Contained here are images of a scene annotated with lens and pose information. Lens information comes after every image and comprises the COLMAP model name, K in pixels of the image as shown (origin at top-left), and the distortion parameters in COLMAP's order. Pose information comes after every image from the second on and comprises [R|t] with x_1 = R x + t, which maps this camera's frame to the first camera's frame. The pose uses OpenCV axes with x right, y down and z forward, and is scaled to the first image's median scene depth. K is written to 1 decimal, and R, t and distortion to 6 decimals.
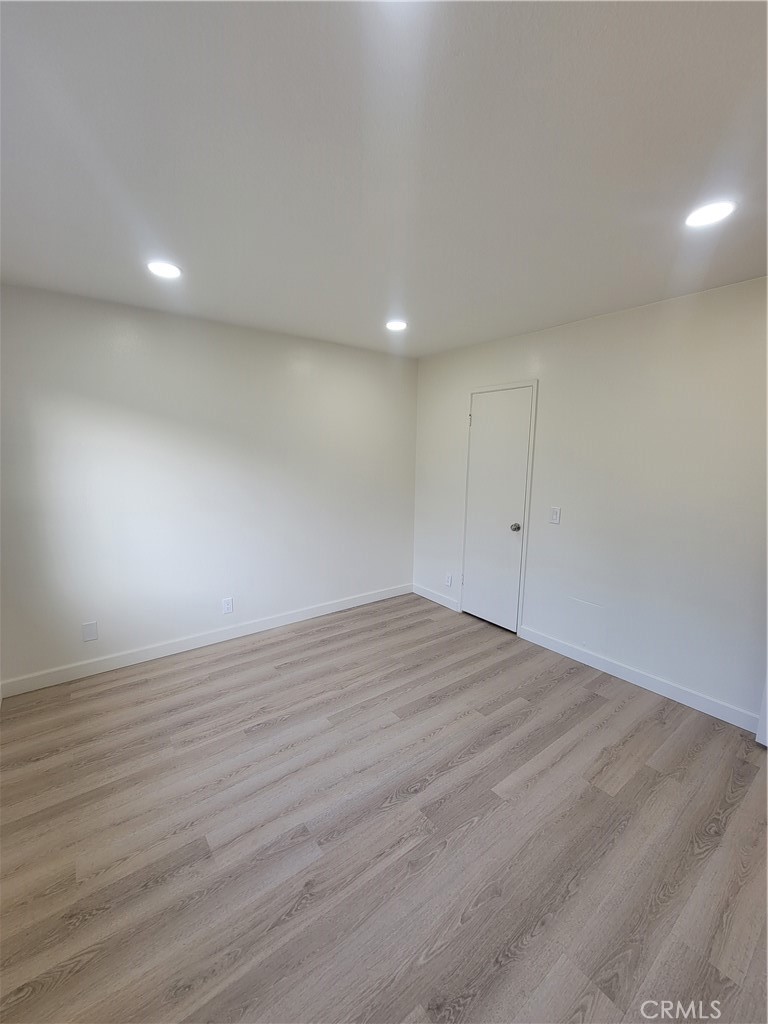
lens RADIAL K [[419.4, 0, 388.6], [0, 419.4, 501.8], [0, 0, 1]] dist [-0.006838, 0.002382]
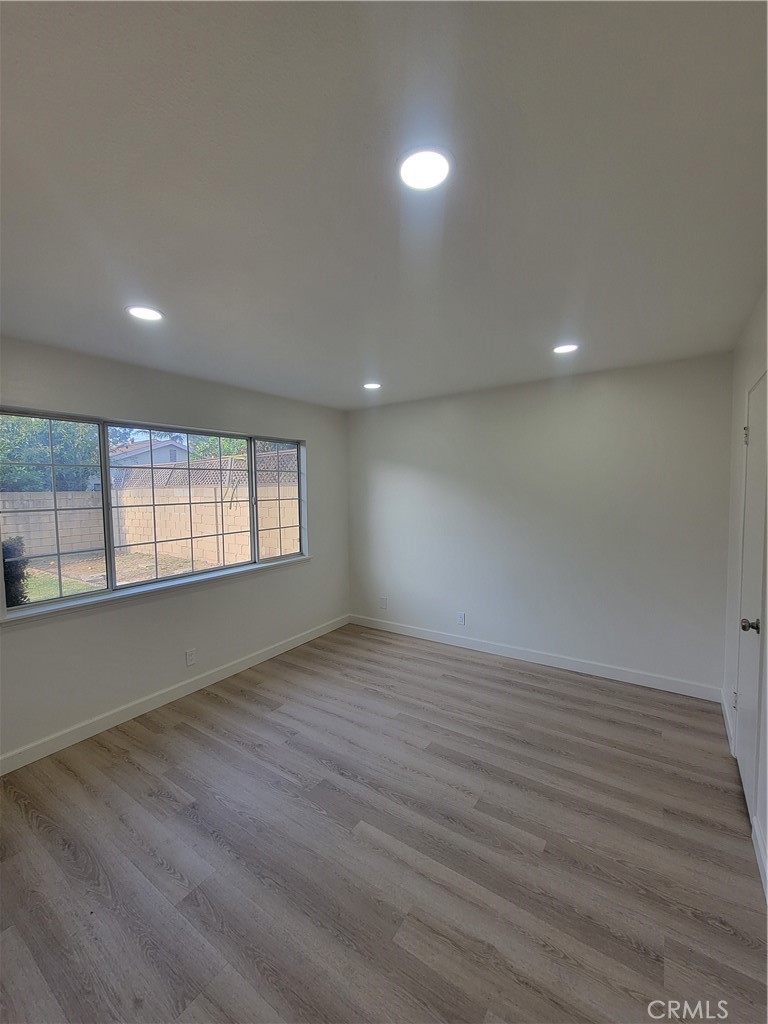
lens RADIAL K [[419.4, 0, 382.1], [0, 419.4, 514.3], [0, 0, 1]] dist [-0.006838, 0.002382]
pose [[0.303642, 0.040612, -0.951920, 0.844632], [-0.095721, 0.995337, 0.011931, -0.056537], [0.947966, 0.087496, 0.306114, 0.464245]]
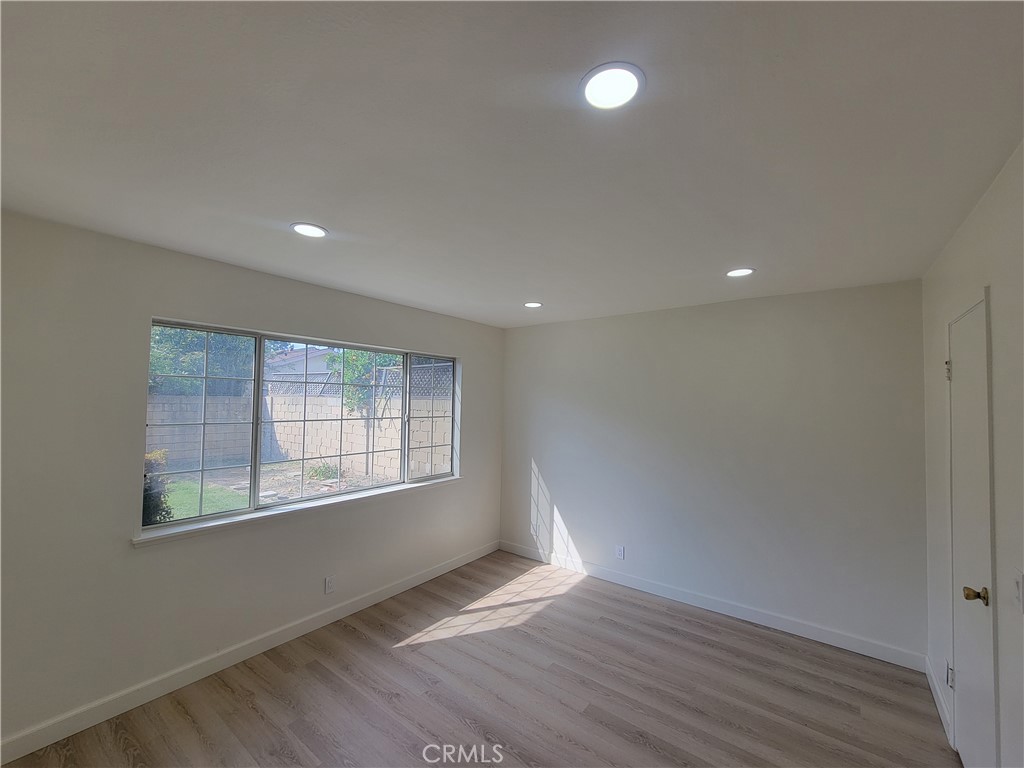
lens RADIAL K [[419.4, 0, 514.0], [0, 419.4, 387.1], [0, 0, 1]] dist [-0.006838, 0.002382]
pose [[0.262423, -0.039372, -0.964149, 0.785206], [-0.132157, 0.988286, -0.076328, -0.081527], [0.955860, 0.147449, 0.254146, 0.456722]]
